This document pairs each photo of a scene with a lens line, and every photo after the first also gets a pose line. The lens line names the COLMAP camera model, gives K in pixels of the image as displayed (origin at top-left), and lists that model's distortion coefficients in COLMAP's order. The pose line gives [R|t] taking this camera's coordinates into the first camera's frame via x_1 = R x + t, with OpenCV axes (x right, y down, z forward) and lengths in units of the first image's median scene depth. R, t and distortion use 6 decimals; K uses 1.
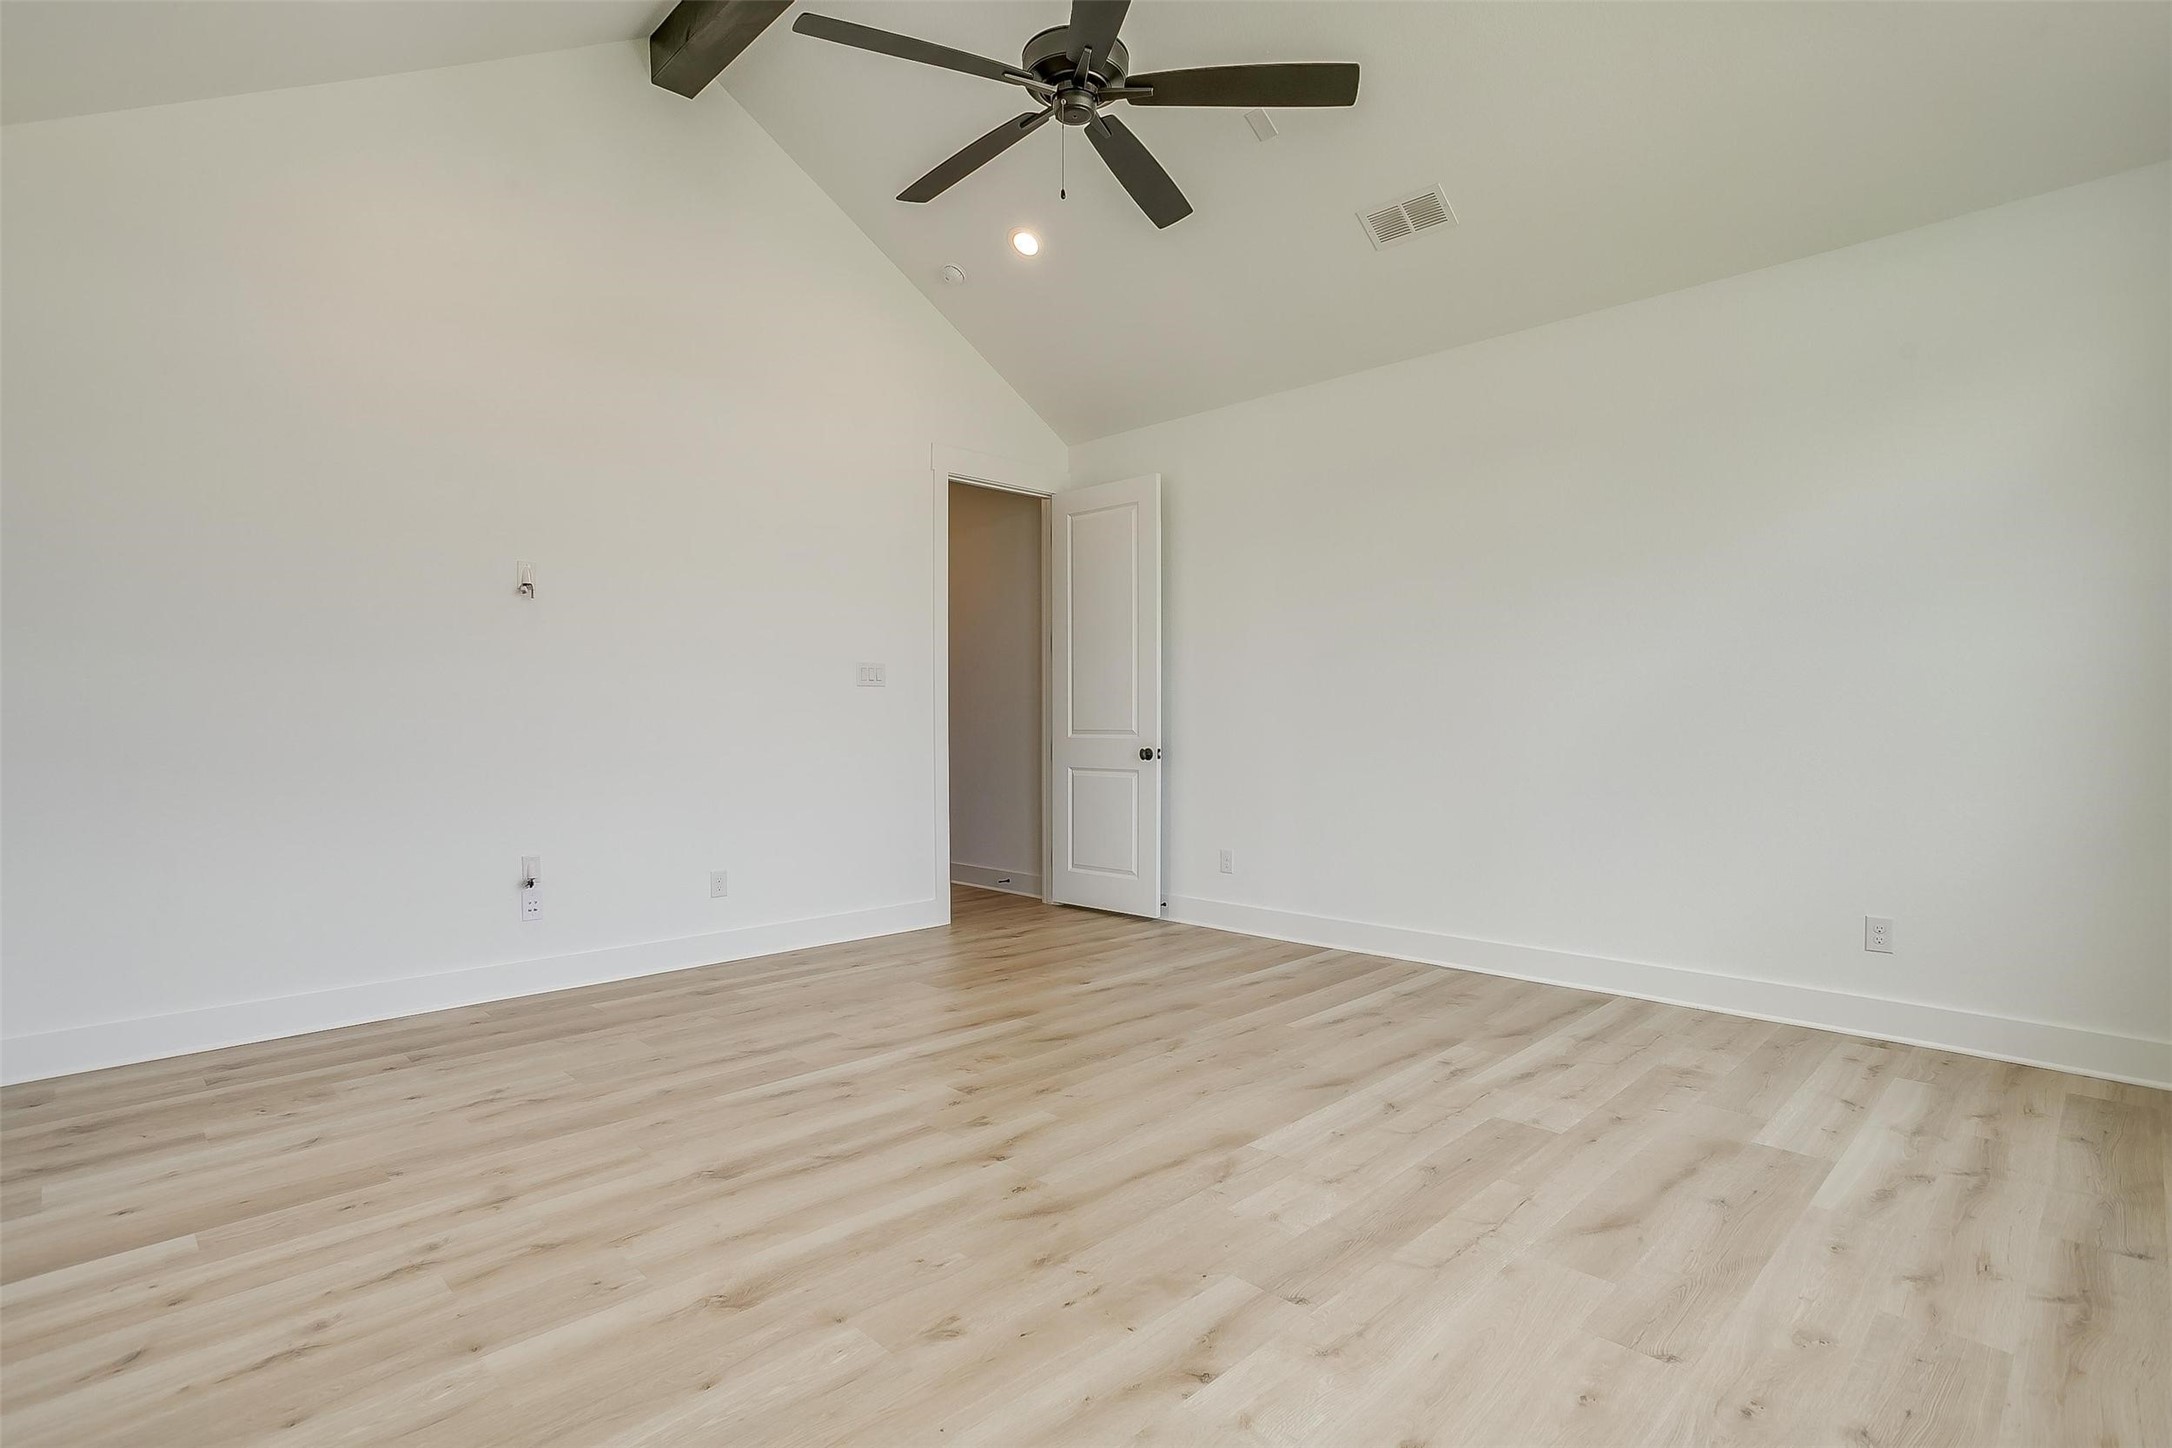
lens RADIAL K [[1056.6, 0, 1083.5], [0, 1056.6, 726.2], [0, 0, 1]] dist [-0.032887, 0.014876]
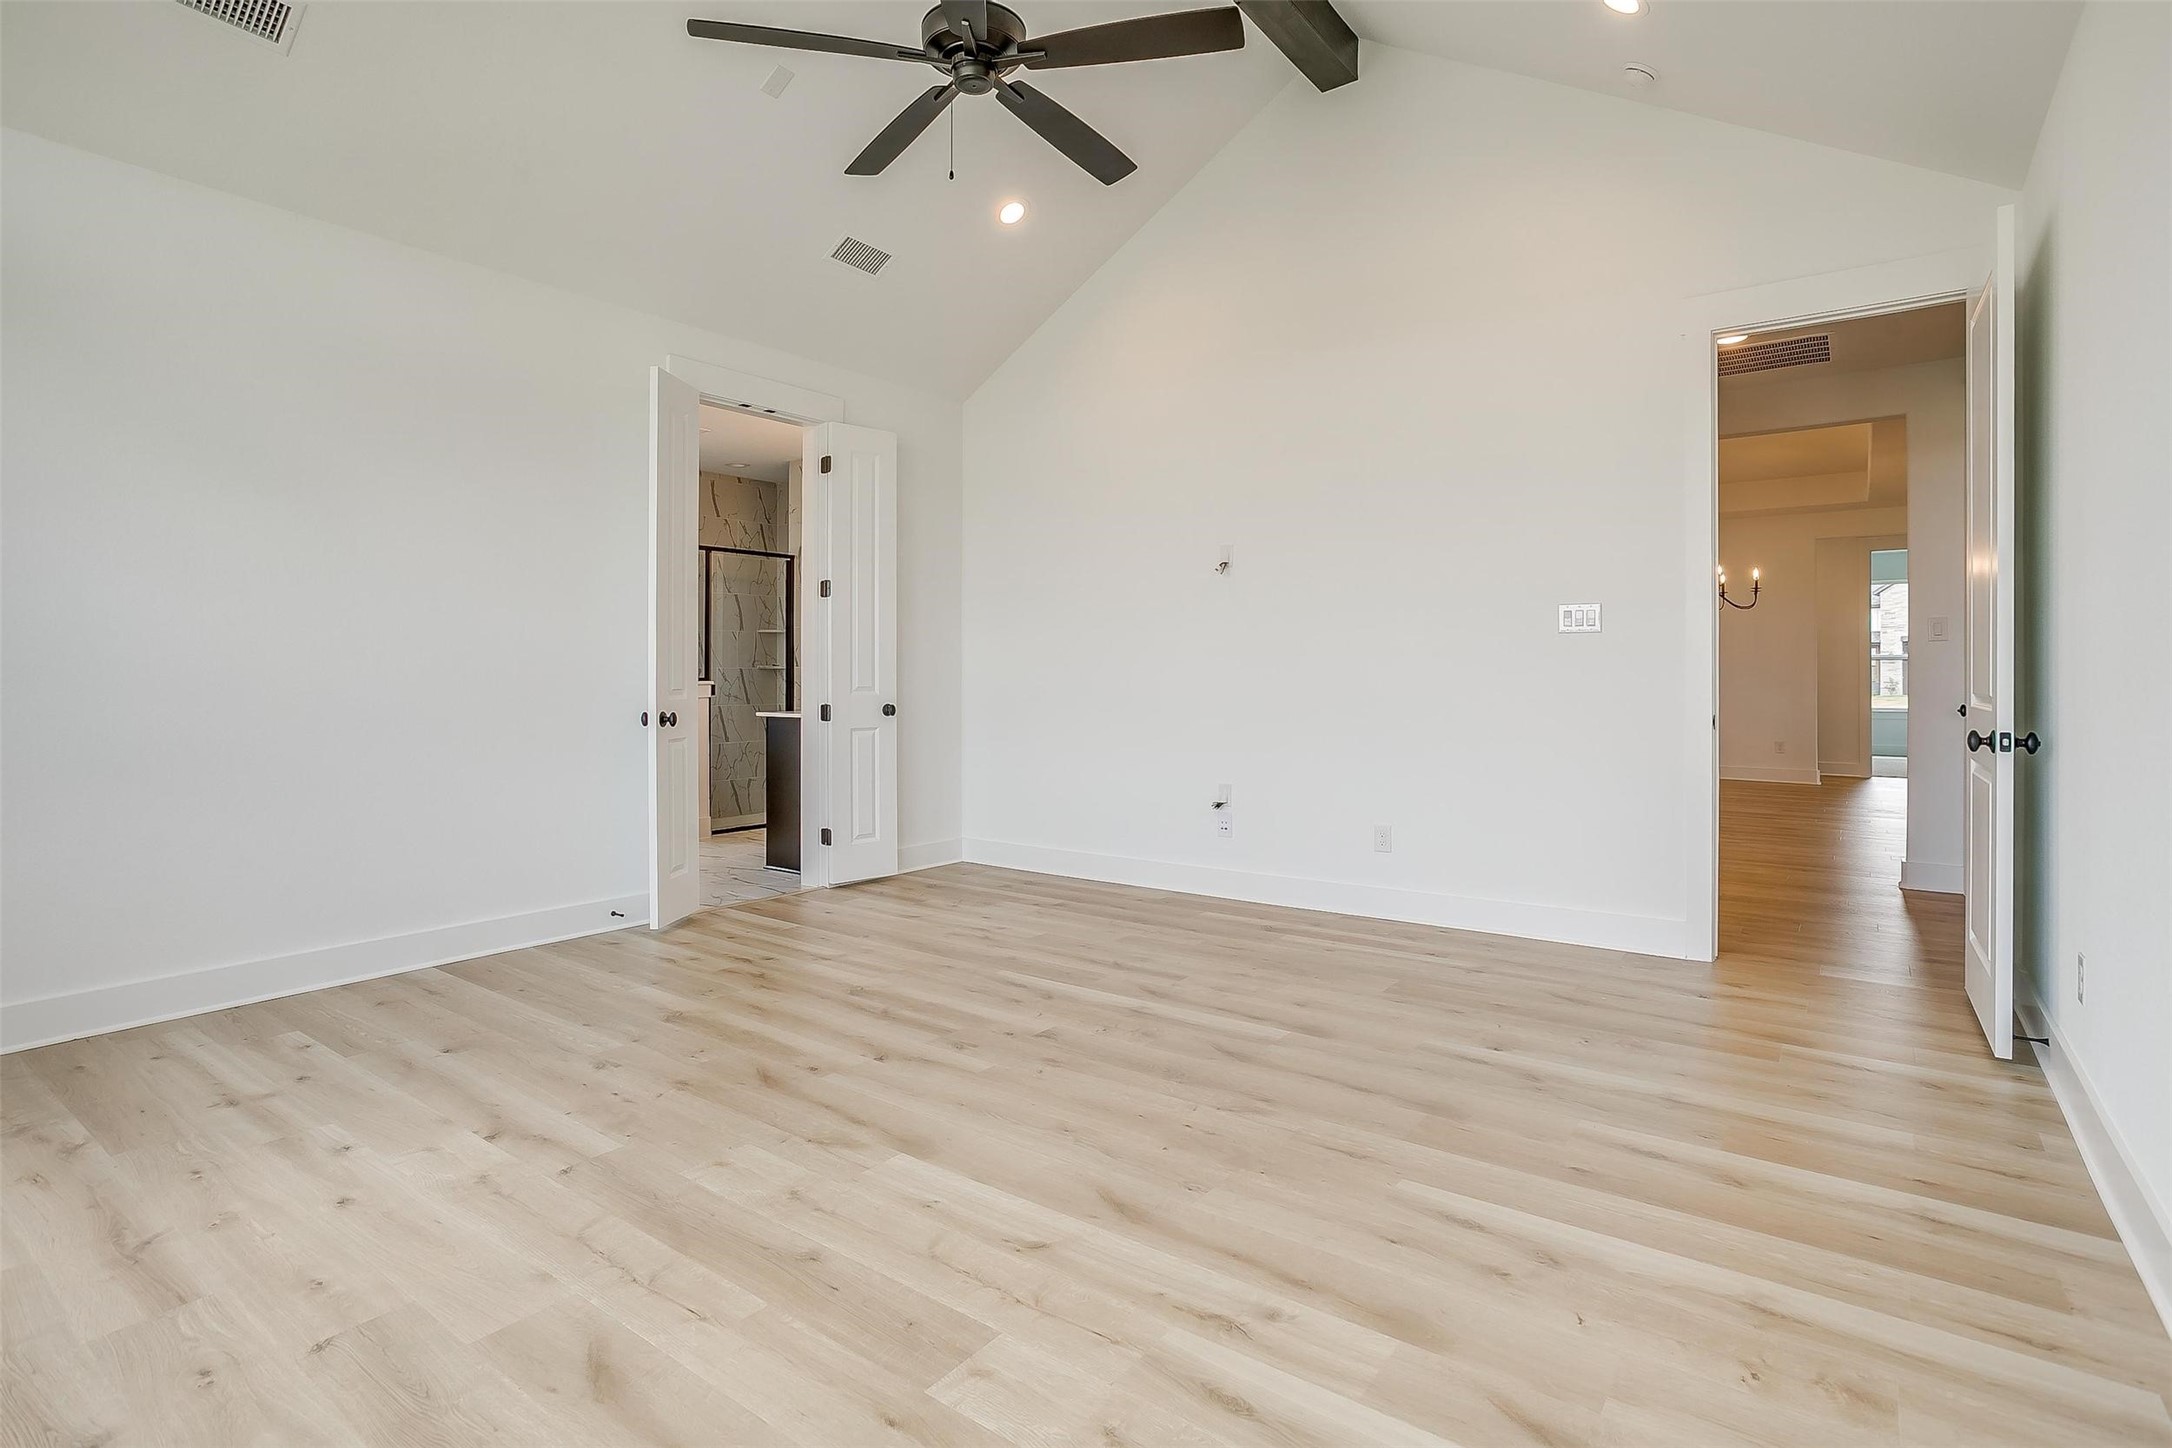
lens RADIAL K [[1056.6, 0, 1066.2], [0, 1056.6, 673.0], [0, 0, 1]] dist [-0.032887, 0.014876]
pose [[0.144347, -0.003046, -0.989523, 0.986294], [-0.001709, 0.999993, -0.003328, -0.002832], [0.989526, 0.002171, 0.144340, 0.946347]]
